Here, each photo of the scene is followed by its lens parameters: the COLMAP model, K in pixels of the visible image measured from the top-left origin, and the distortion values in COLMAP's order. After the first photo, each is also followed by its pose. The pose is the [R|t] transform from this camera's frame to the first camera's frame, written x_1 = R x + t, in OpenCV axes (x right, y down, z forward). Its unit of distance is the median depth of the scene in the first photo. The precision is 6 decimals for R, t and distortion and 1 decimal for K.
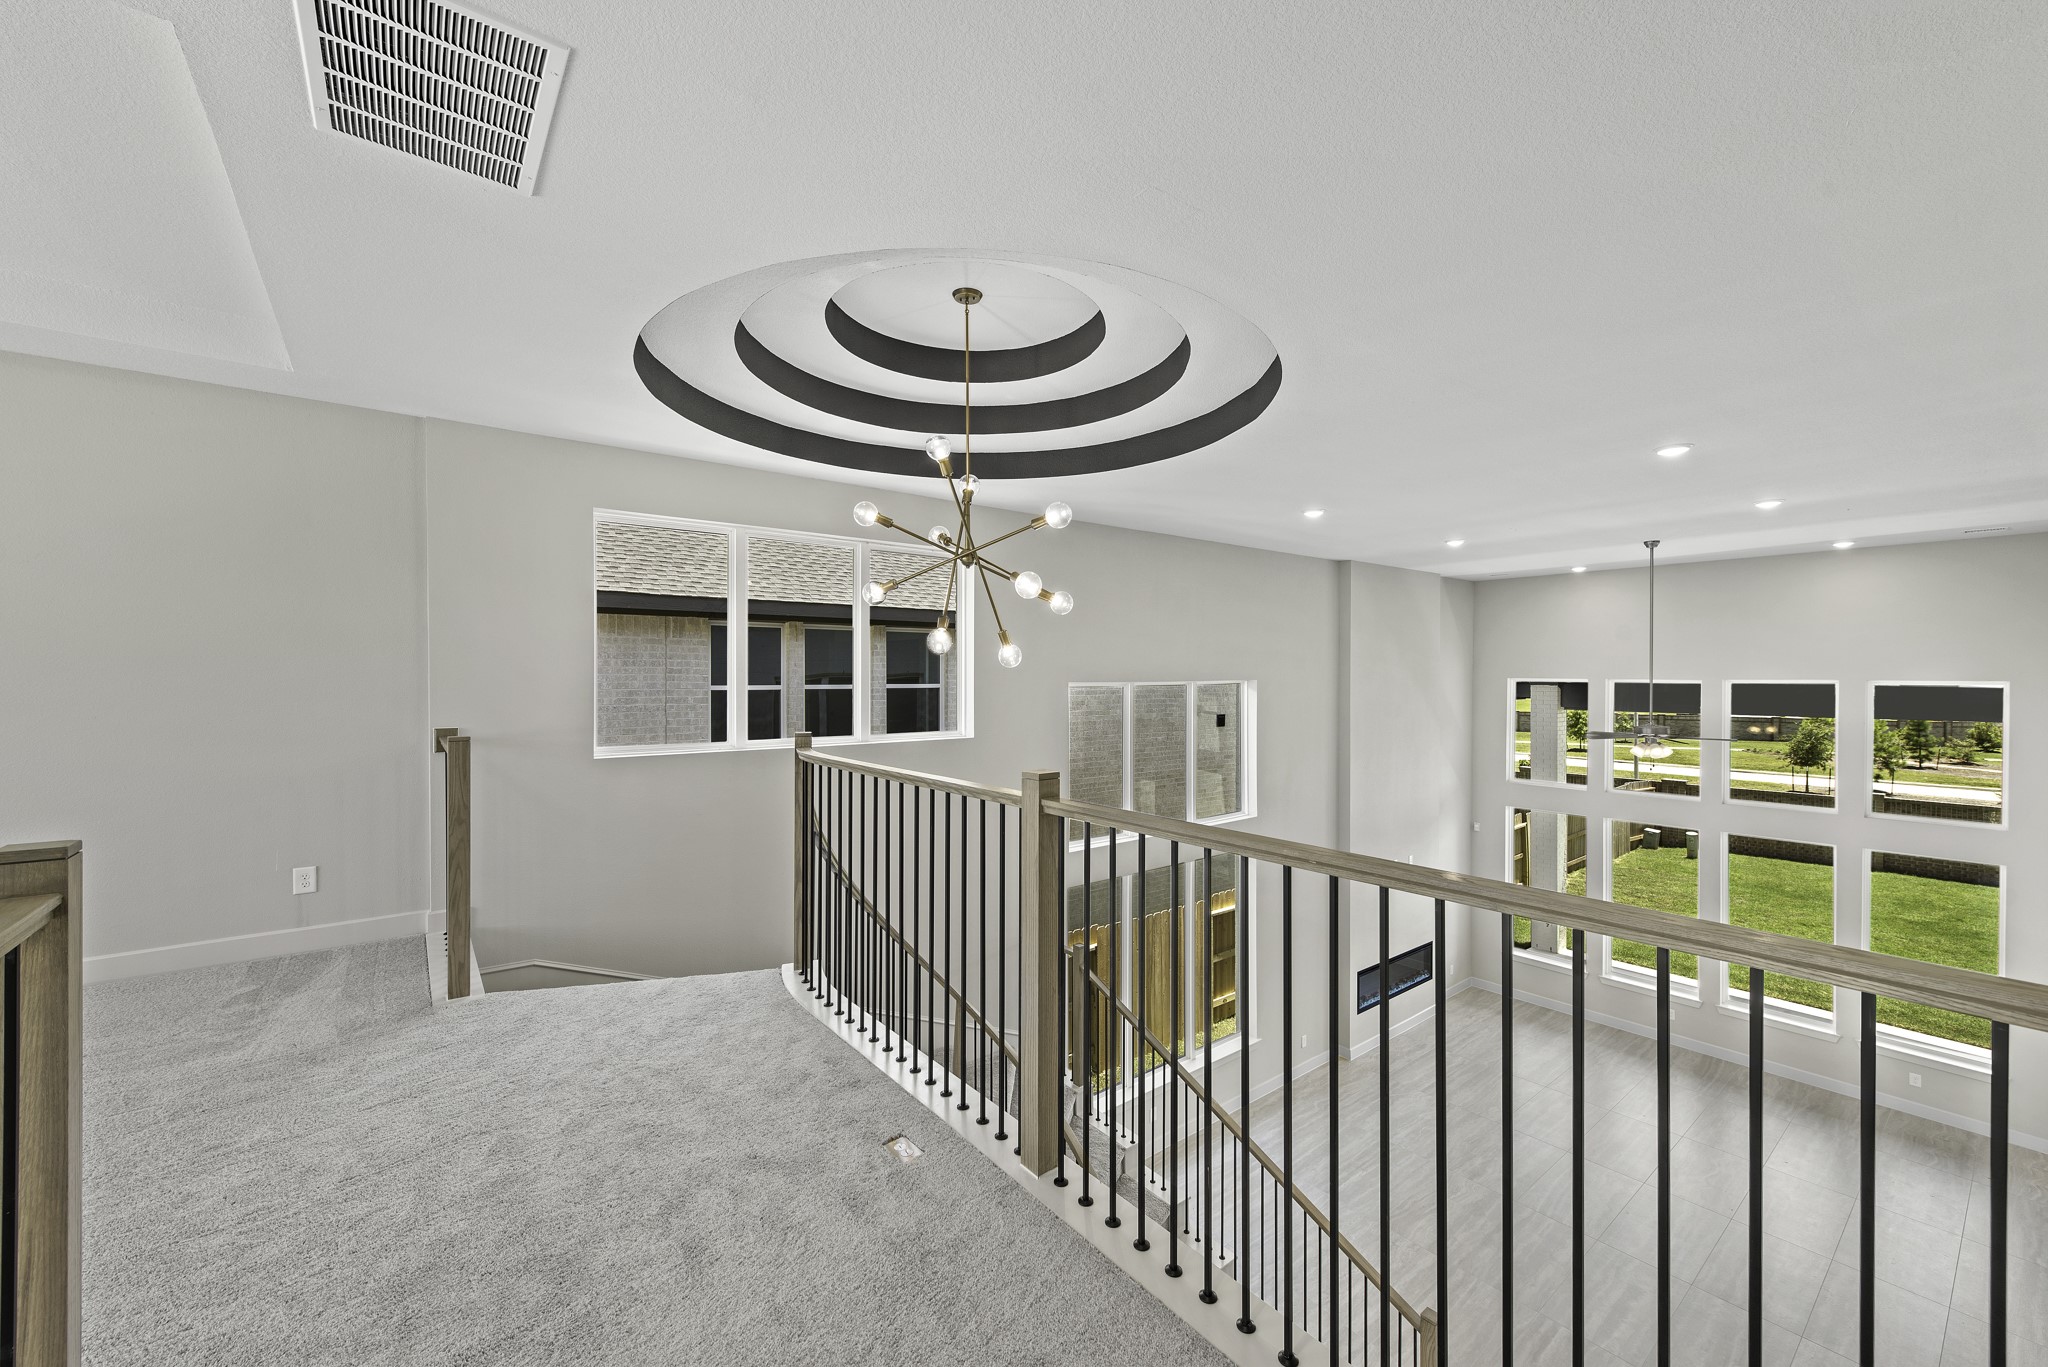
lens RADIAL K [[807.3, 0, 1029.2], [0, 807.3, 683.6], [0, 0, 1]] dist [0.008663, -0.002112]
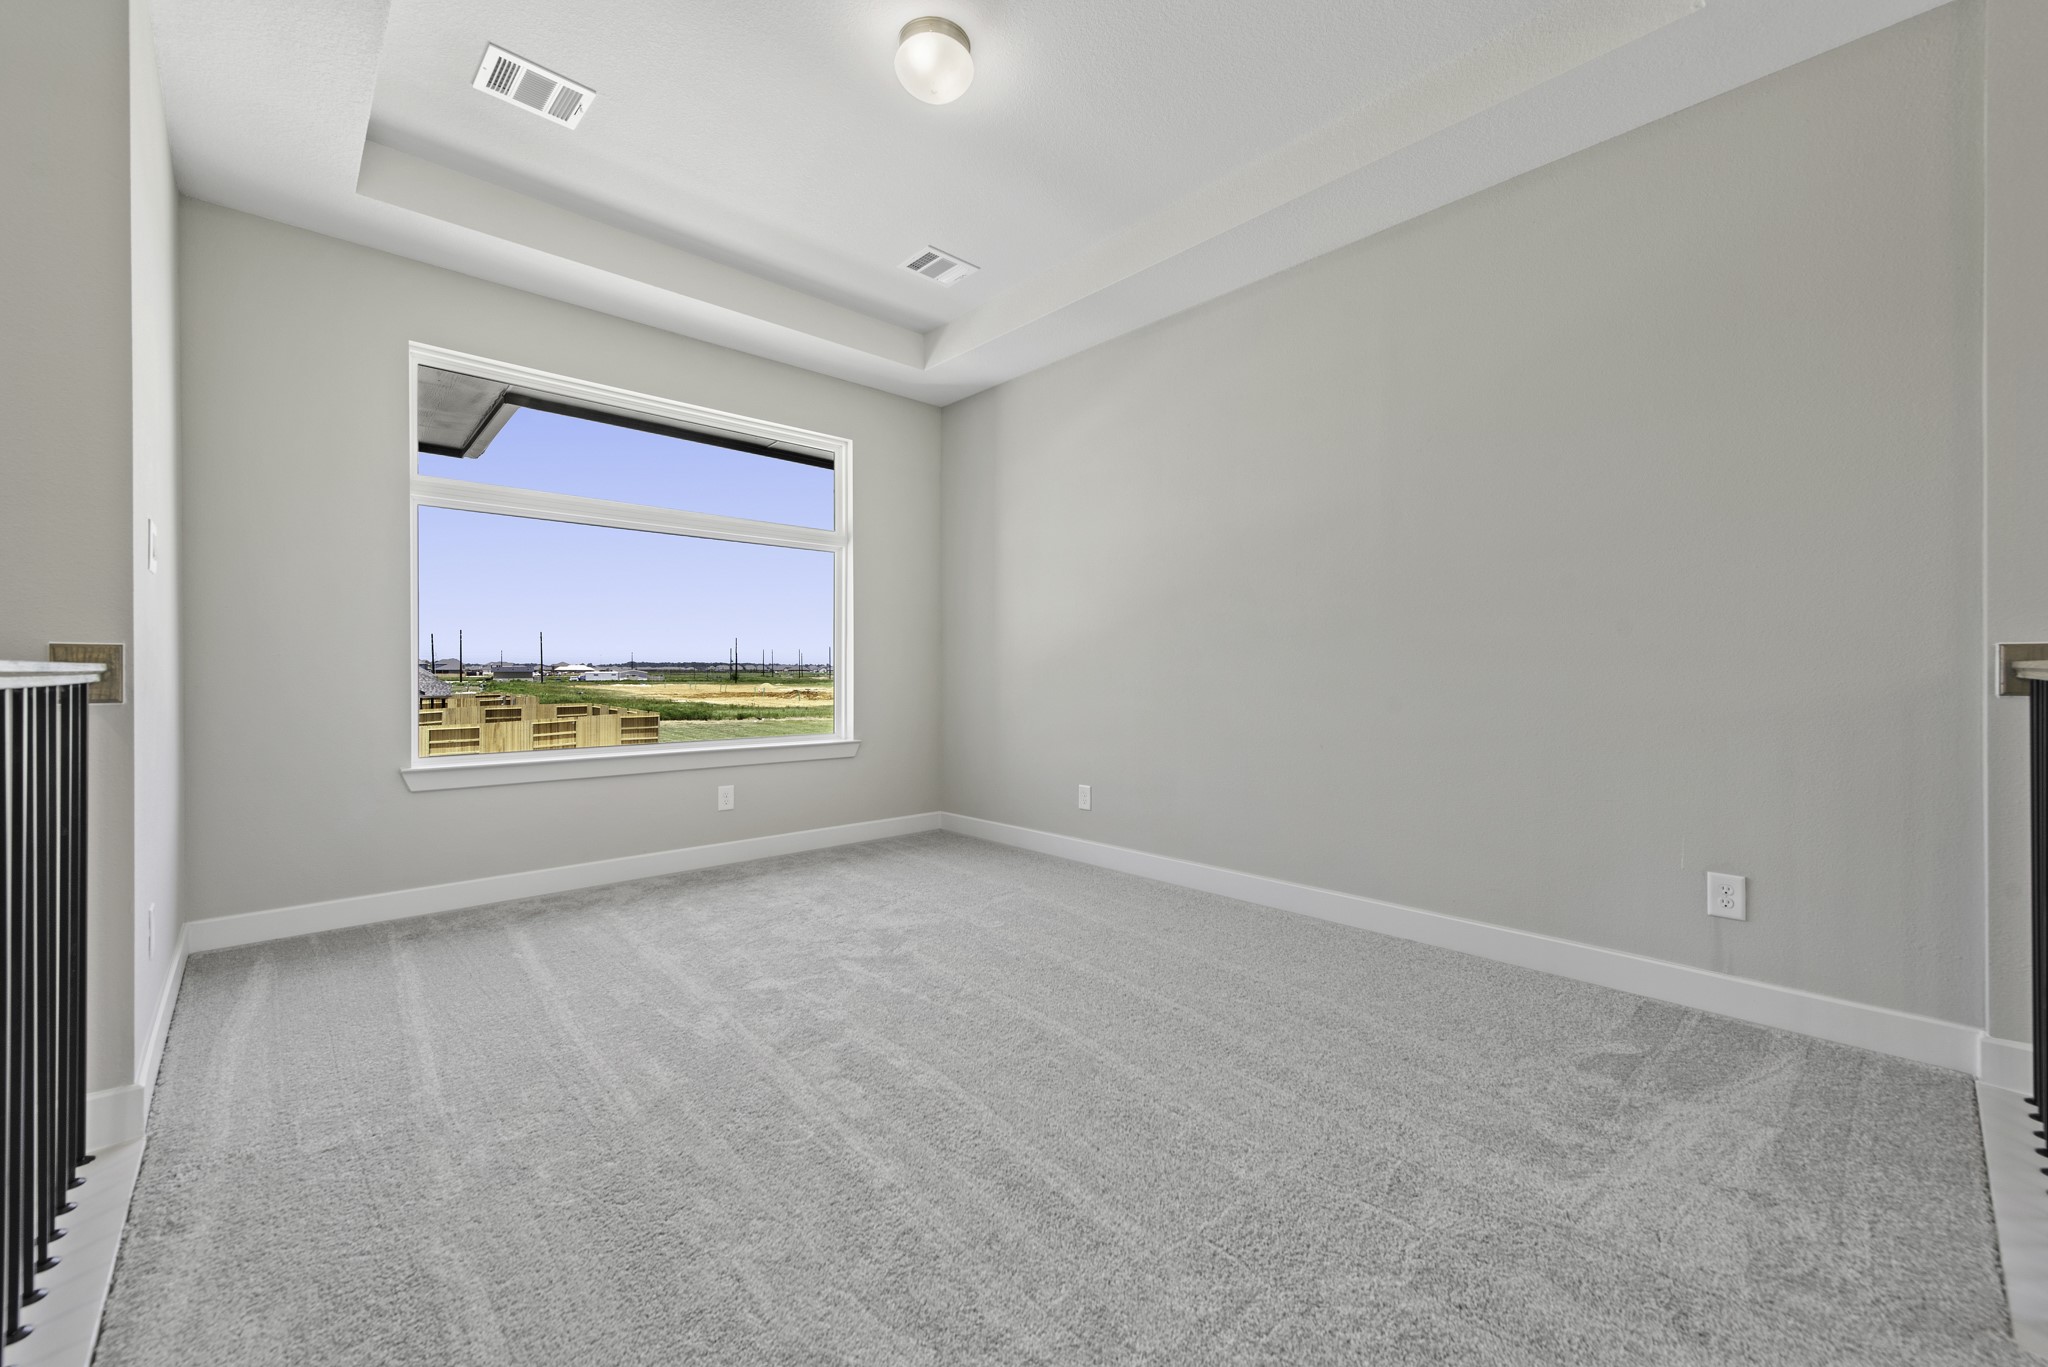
lens RADIAL K [[807.3, 0, 1027.0], [0, 807.3, 677.4], [0, 0, 1]] dist [0.008663, -0.002112]
pose [[0.083349, -0.000276, -0.996520, -0.385222], [-0.010132, 0.999948, -0.001125, 0.098683], [0.996469, 0.010191, 0.083342, 0.494957]]
